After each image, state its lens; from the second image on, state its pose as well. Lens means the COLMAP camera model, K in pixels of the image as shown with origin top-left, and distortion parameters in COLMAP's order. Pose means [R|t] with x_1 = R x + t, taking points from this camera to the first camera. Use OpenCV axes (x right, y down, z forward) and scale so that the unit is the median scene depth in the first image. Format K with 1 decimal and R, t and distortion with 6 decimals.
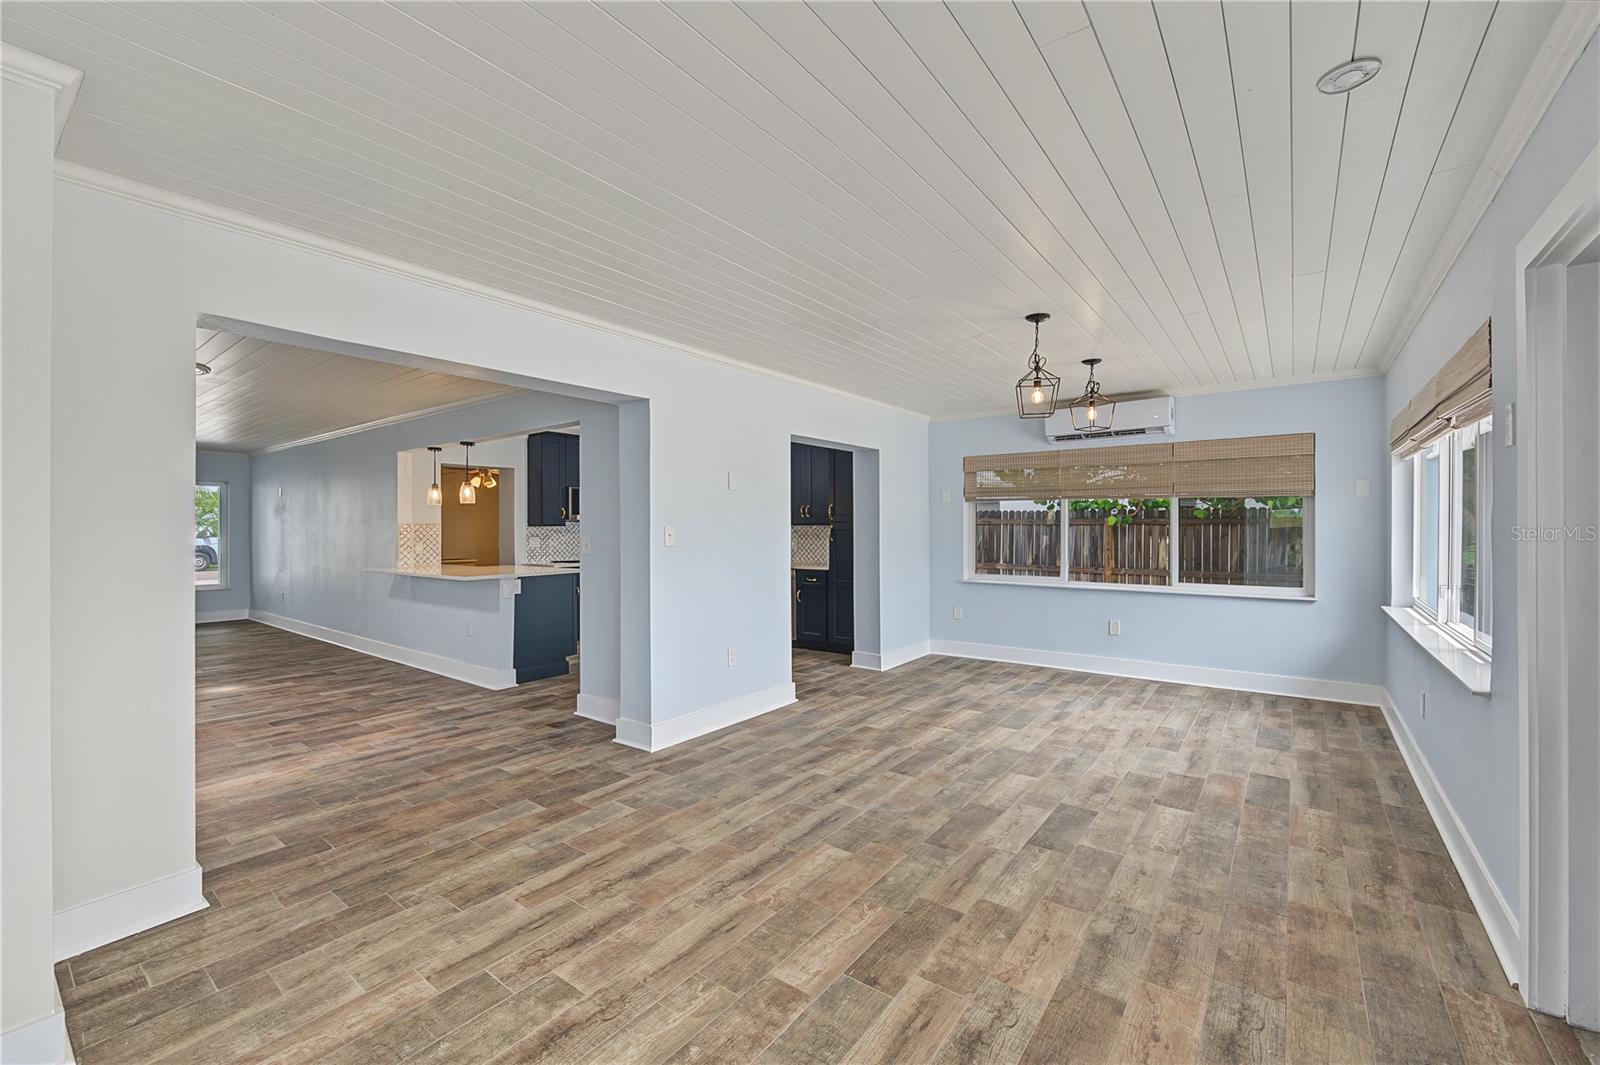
lens RADIAL K [[659.3, 0, 806.1], [0, 659.3, 522.6], [0, 0, 1]] dist [-0.000300, 0.001507]
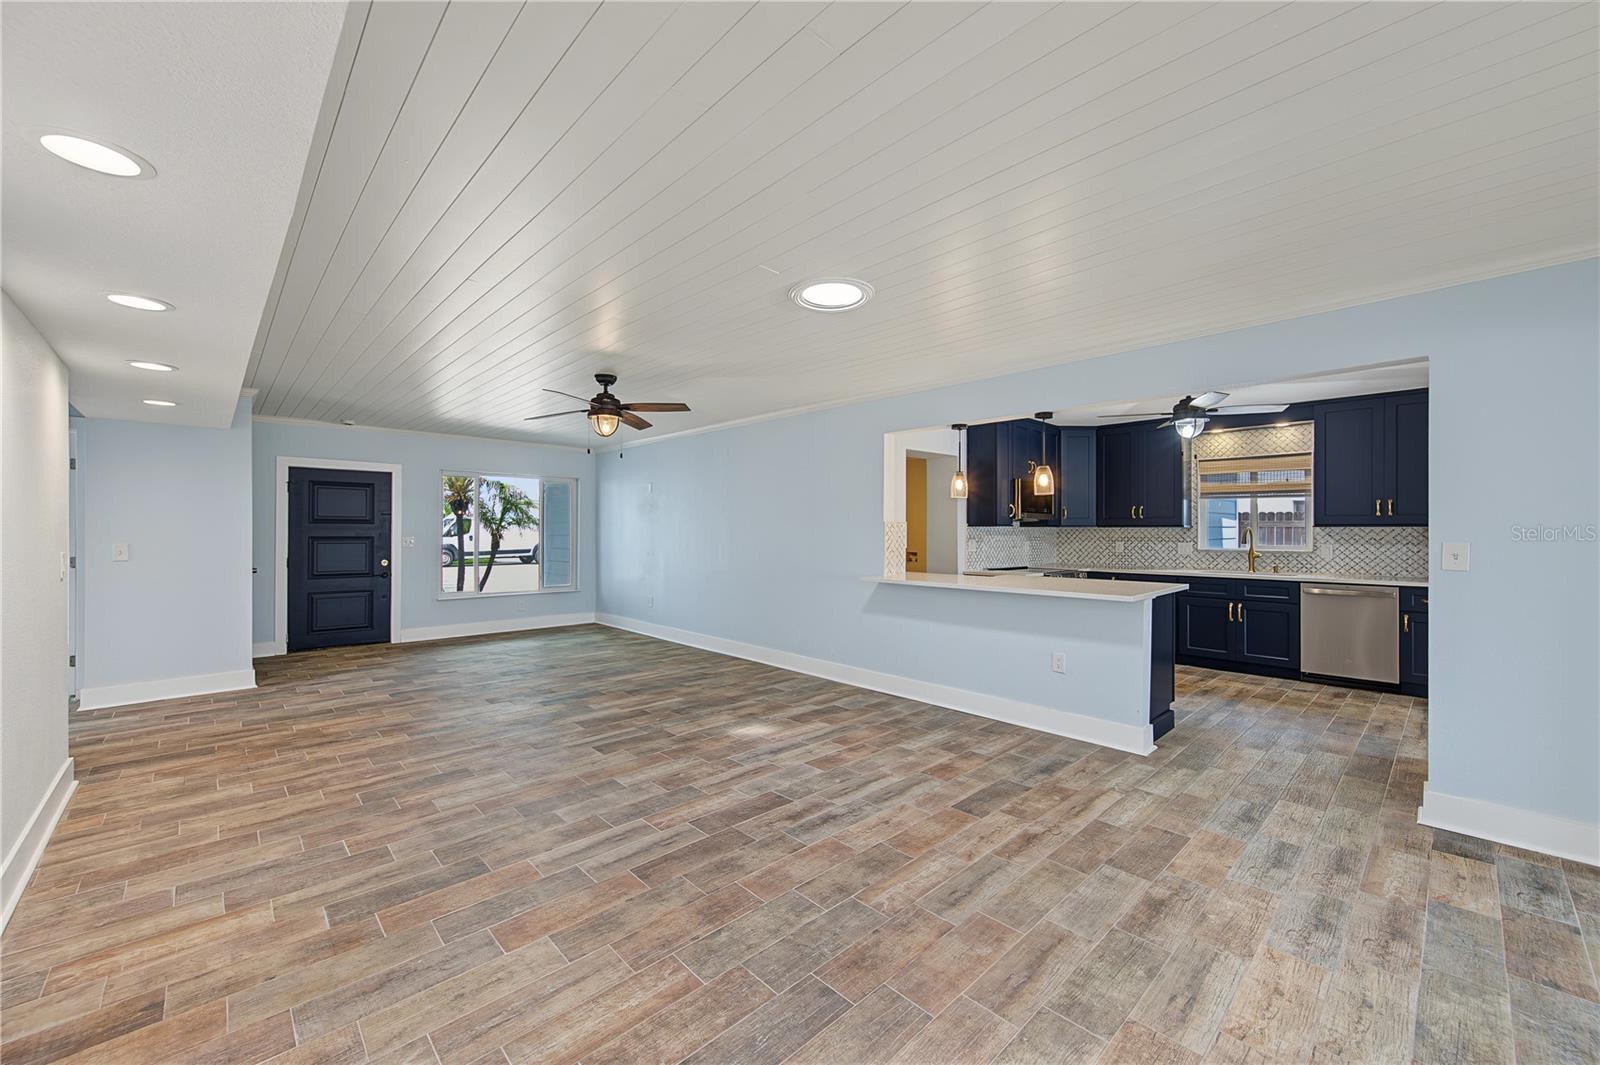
lens RADIAL K [[629.0, 0, 799.5], [0, 629.0, 529.0], [0, 0, 1]] dist [0.007575, -0.002393]
pose [[0.985623, 0.005336, -0.168876, -1.137074], [-0.004451, 0.999974, 0.005619, 0.012754], [0.168902, -0.004786, 0.985621, 0.422477]]
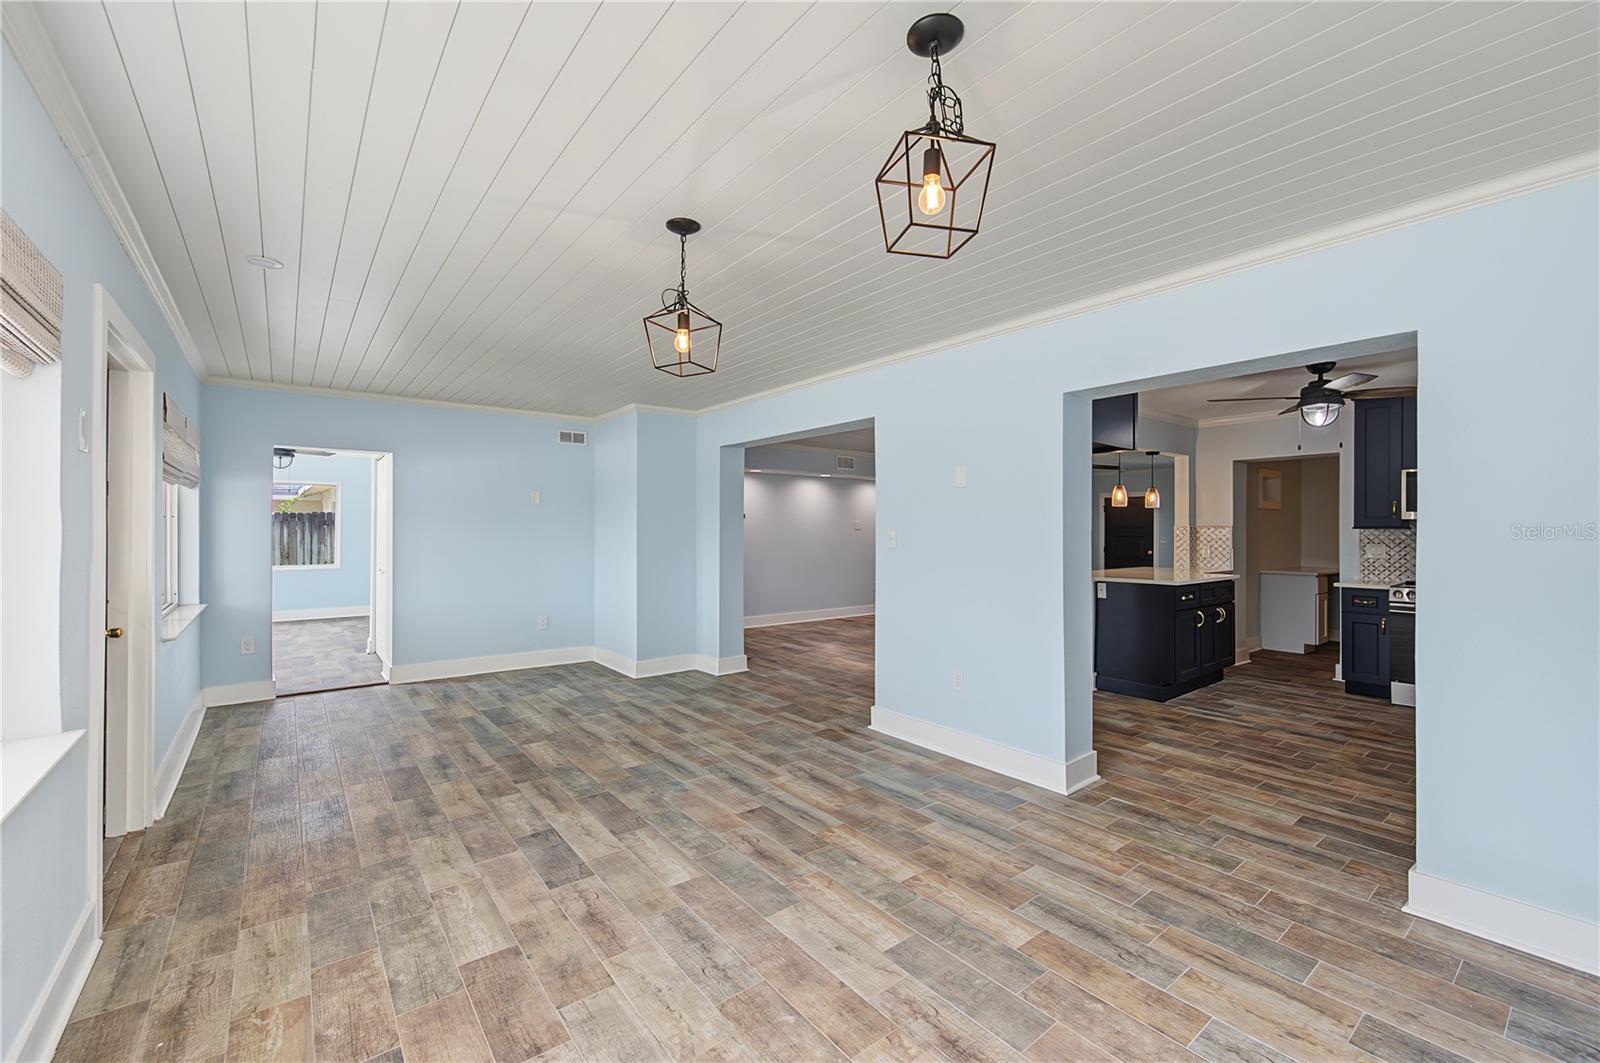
lens RADIAL K [[652.3, 0, 797.3], [0, 652.3, 524.3], [0, 0, 1]] dist [0.005333, -0.000470]
pose [[-0.262903, -0.004457, -0.964812, 1.012075], [0.005726, 0.999965, -0.006180, 0.002718], [0.964805, -0.007150, -0.262868, 1.342531]]
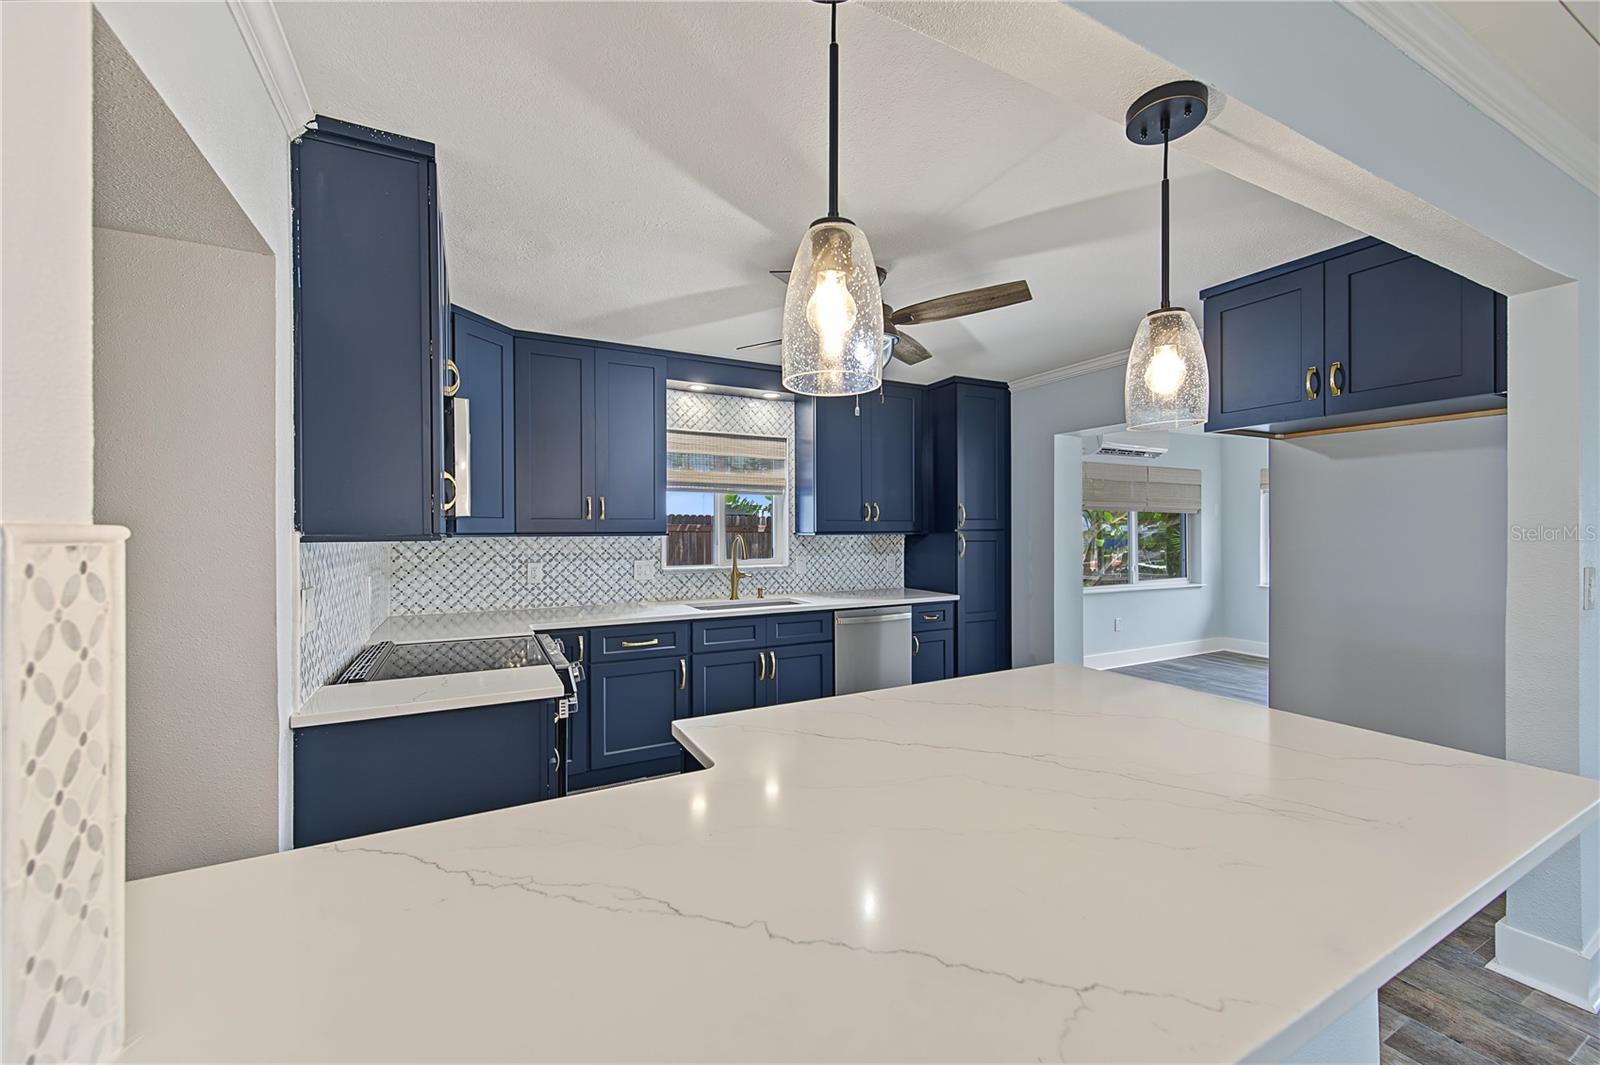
lens RADIAL K [[629.0, 0, 800.2], [0, 629.0, 530.0], [0, 0, 1]] dist [0.007575, -0.002393]
pose [[0.434511, 0.002848, 0.900662, -1.238655], [-0.005627, 0.999984, -0.000447, 0.001796], [-0.900649, -0.004874, 0.434520, 1.734801]]
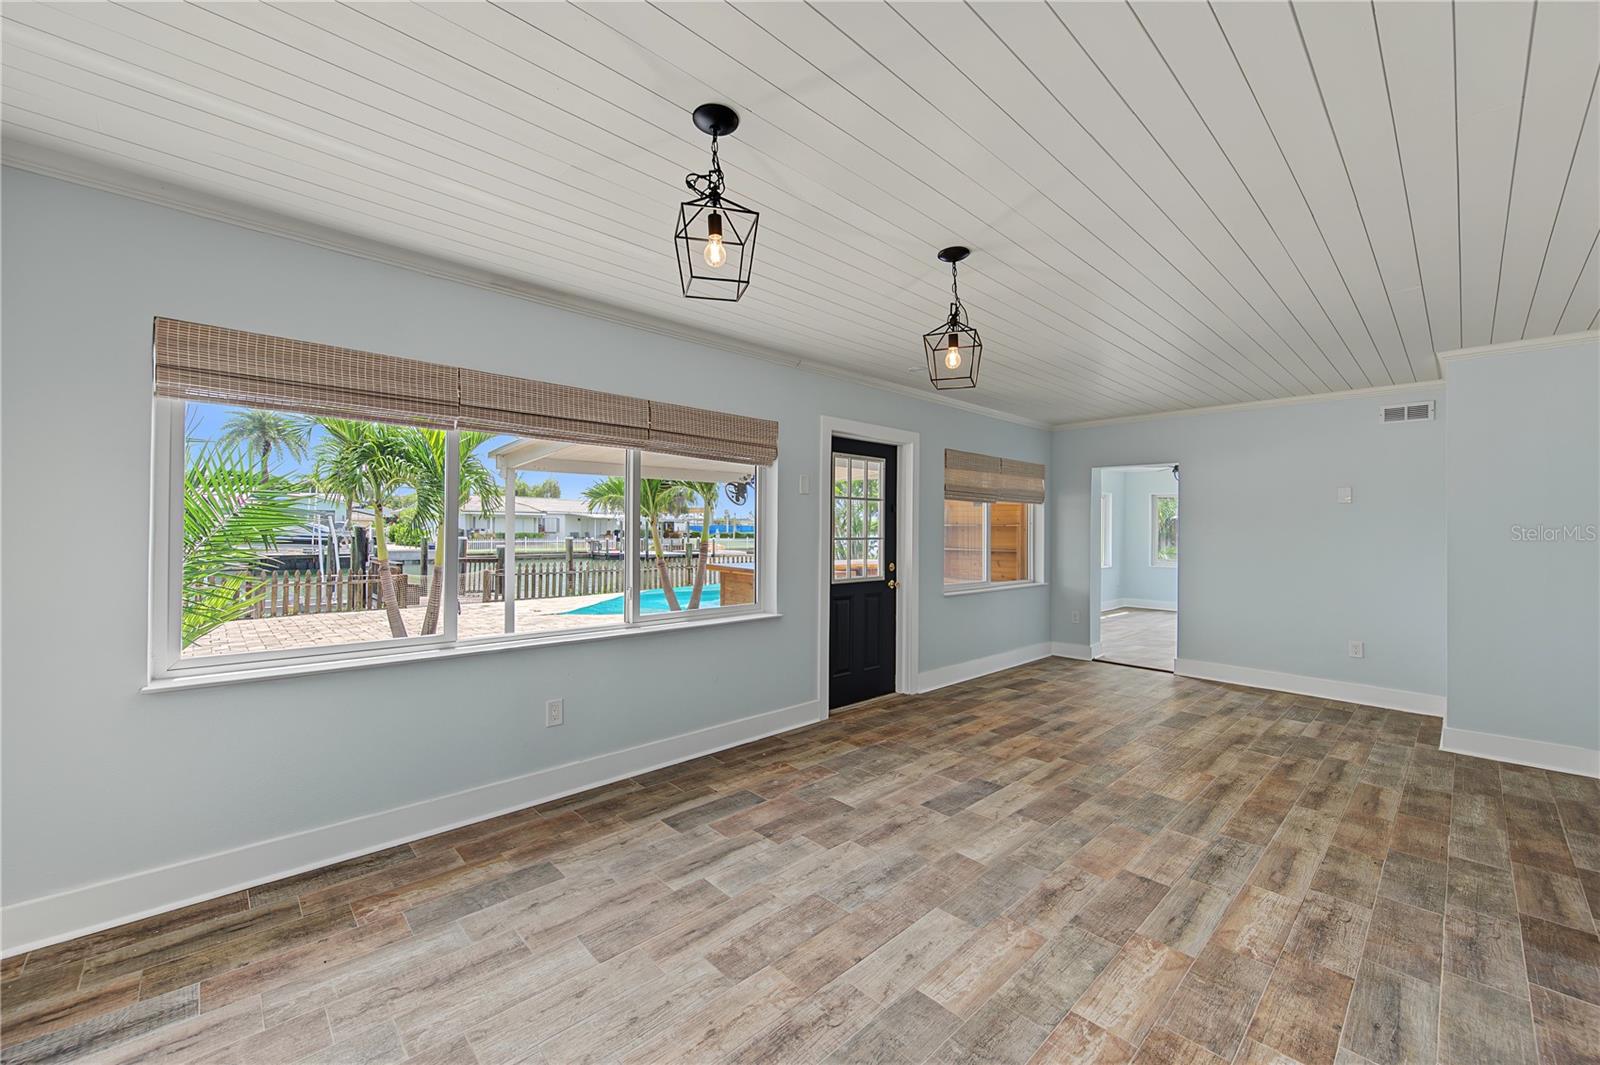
lens RADIAL K [[629.0, 0, 804.1], [0, 629.0, 517.6], [0, 0, 1]] dist [0.007575, -0.002393]
pose [[-0.985989, -0.002463, 0.166793, 0.411250], [-0.006851, 0.999645, -0.025737, 0.011650], [-0.166670, -0.026519, -0.985656, 1.809218]]
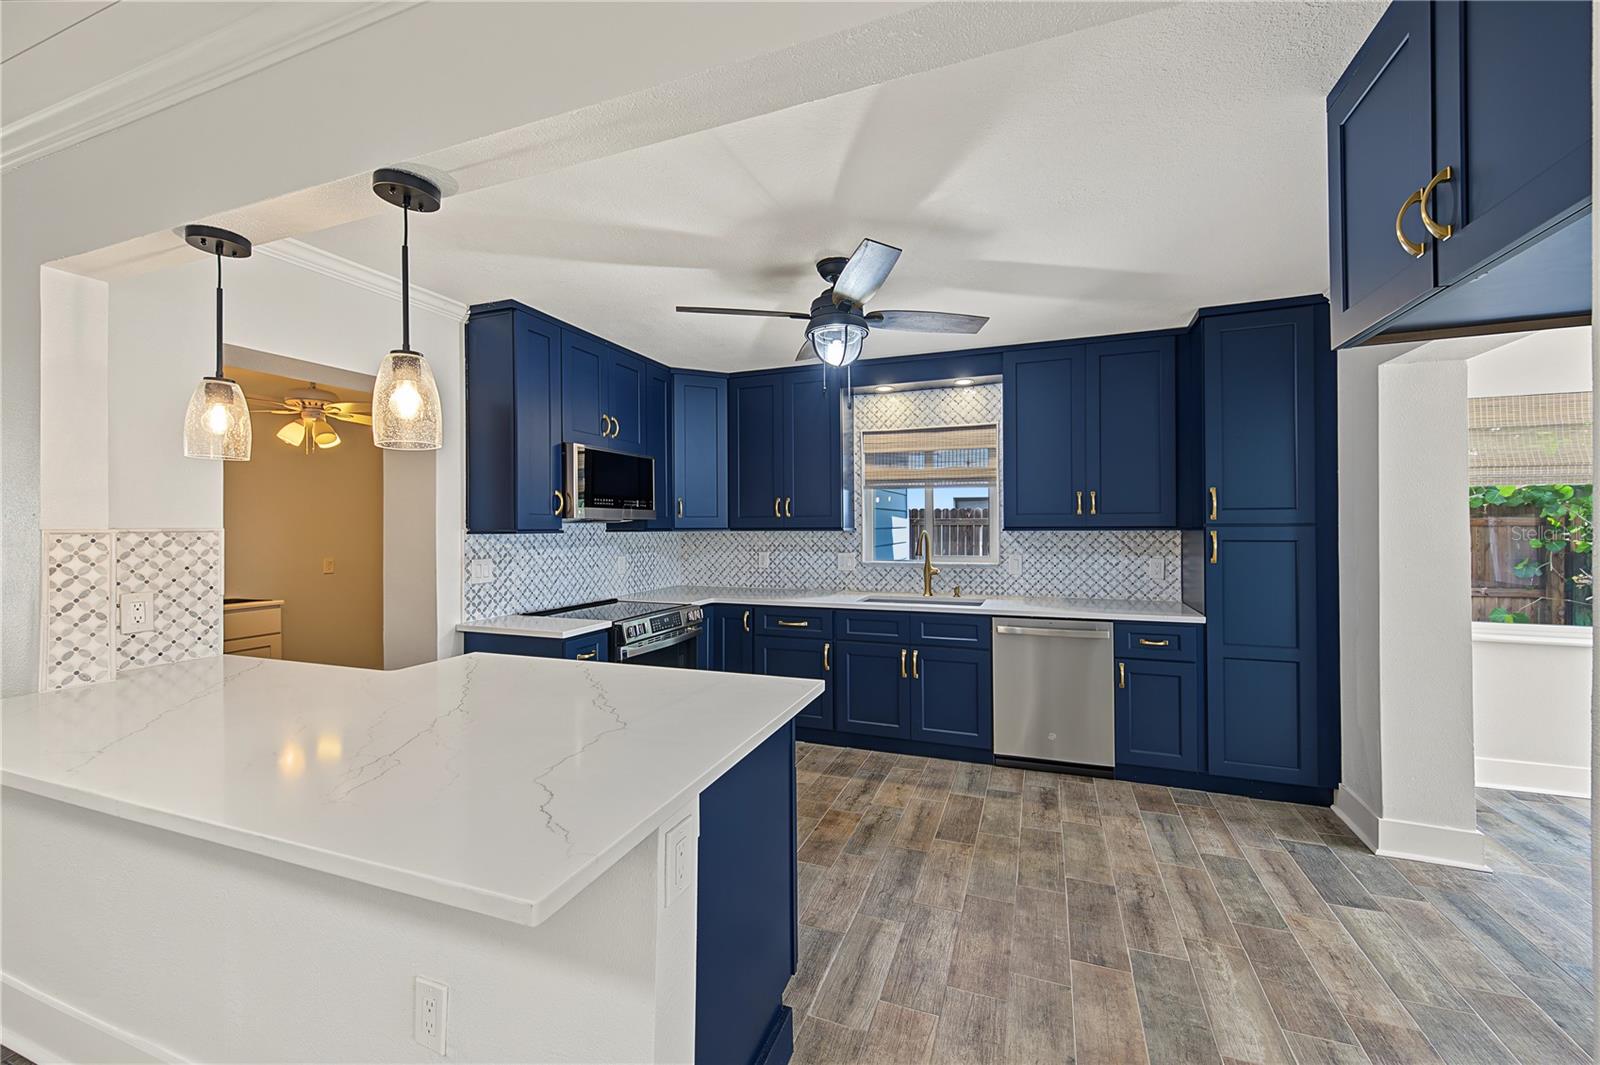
lens RADIAL K [[629.0, 0, 803.4], [0, 629.0, 521.4], [0, 0, 1]] dist [0.007575, -0.002393]
pose [[0.961269, 0.000439, 0.275612, -0.750678], [-0.000366, 1.000000, -0.000313, -0.005280], [-0.275612, 0.000200, 0.961269, 1.280801]]
